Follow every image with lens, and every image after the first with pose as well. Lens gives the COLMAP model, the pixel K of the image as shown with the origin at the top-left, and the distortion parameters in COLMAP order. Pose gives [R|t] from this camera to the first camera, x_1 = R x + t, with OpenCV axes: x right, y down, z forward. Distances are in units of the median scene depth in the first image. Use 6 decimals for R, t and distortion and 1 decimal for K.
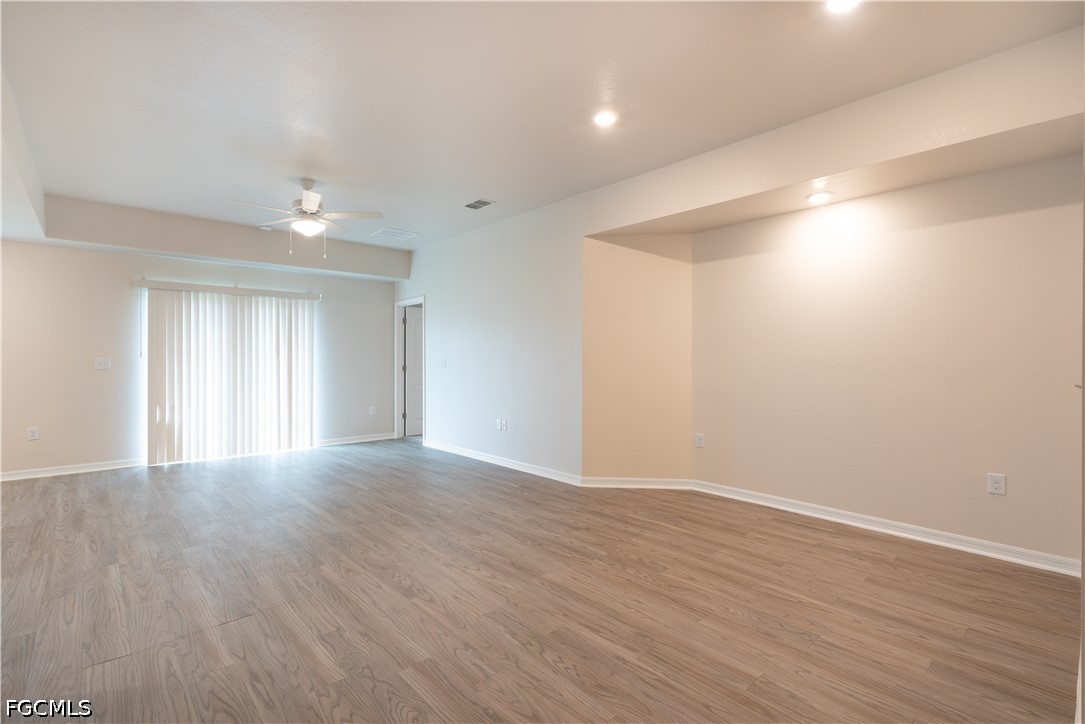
lens RADIAL K [[502.8, 0, 528.0], [0, 502.8, 353.5], [0, 0, 1]] dist [-0.004400, 0.003553]
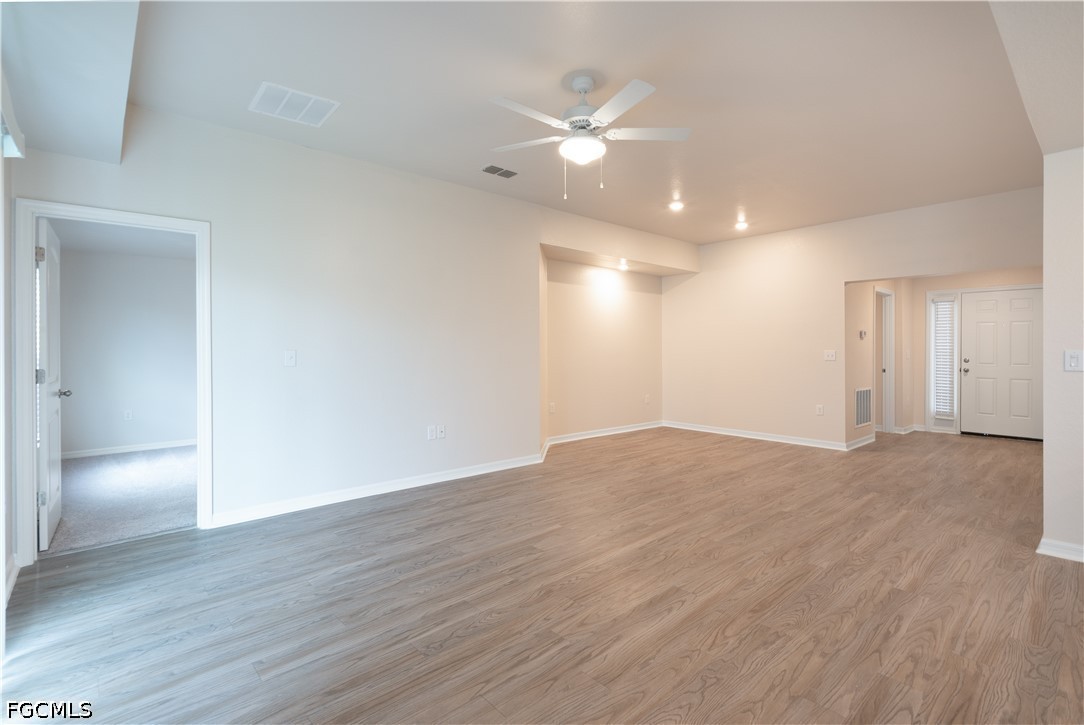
lens RADIAL K [[502.3, 0, 548.3], [0, 502.3, 366.0], [0, 0, 1]] dist [-0.004400, 0.003553]
pose [[-0.016018, -0.029169, 0.999446, -1.191594], [-0.008457, 0.999543, 0.029036, 0.012119], [-0.999836, -0.007987, -0.016258, 1.156867]]
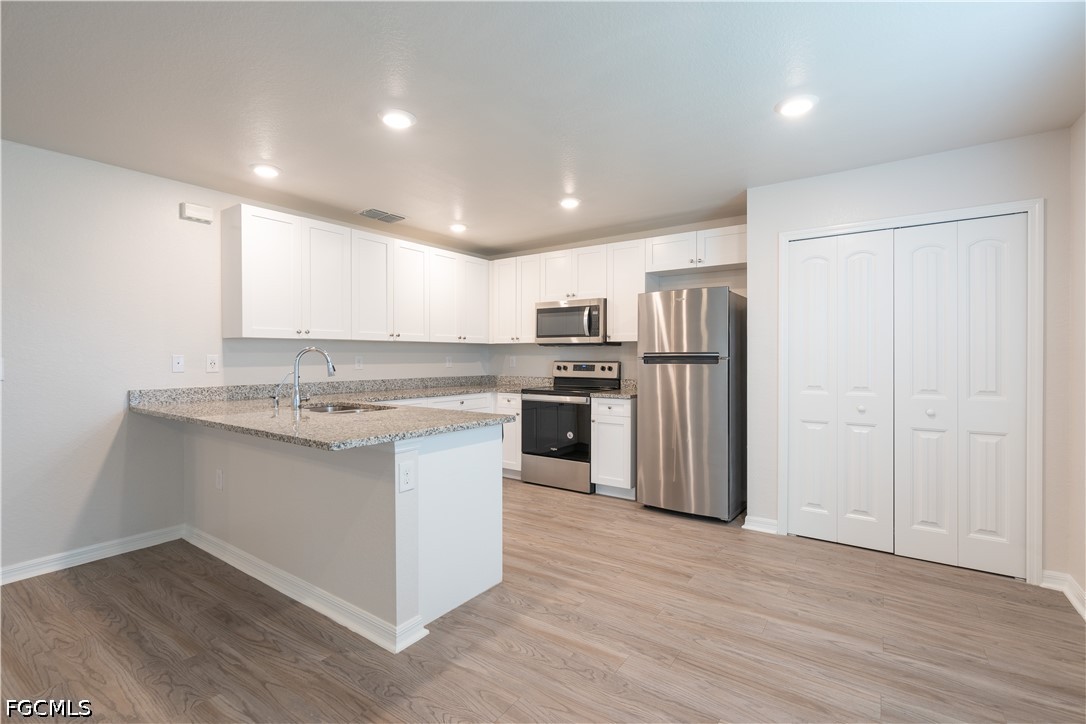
lens RADIAL K [[503.3, 0, 528.9], [0, 503.3, 357.3], [0, 0, 1]] dist [-0.004400, 0.003553]
pose [[-0.974834, 0.002137, -0.222921, -1.027959], [0.004083, 0.999957, -0.008273, 0.011813], [0.222894, -0.008975, -0.974801, 1.191251]]
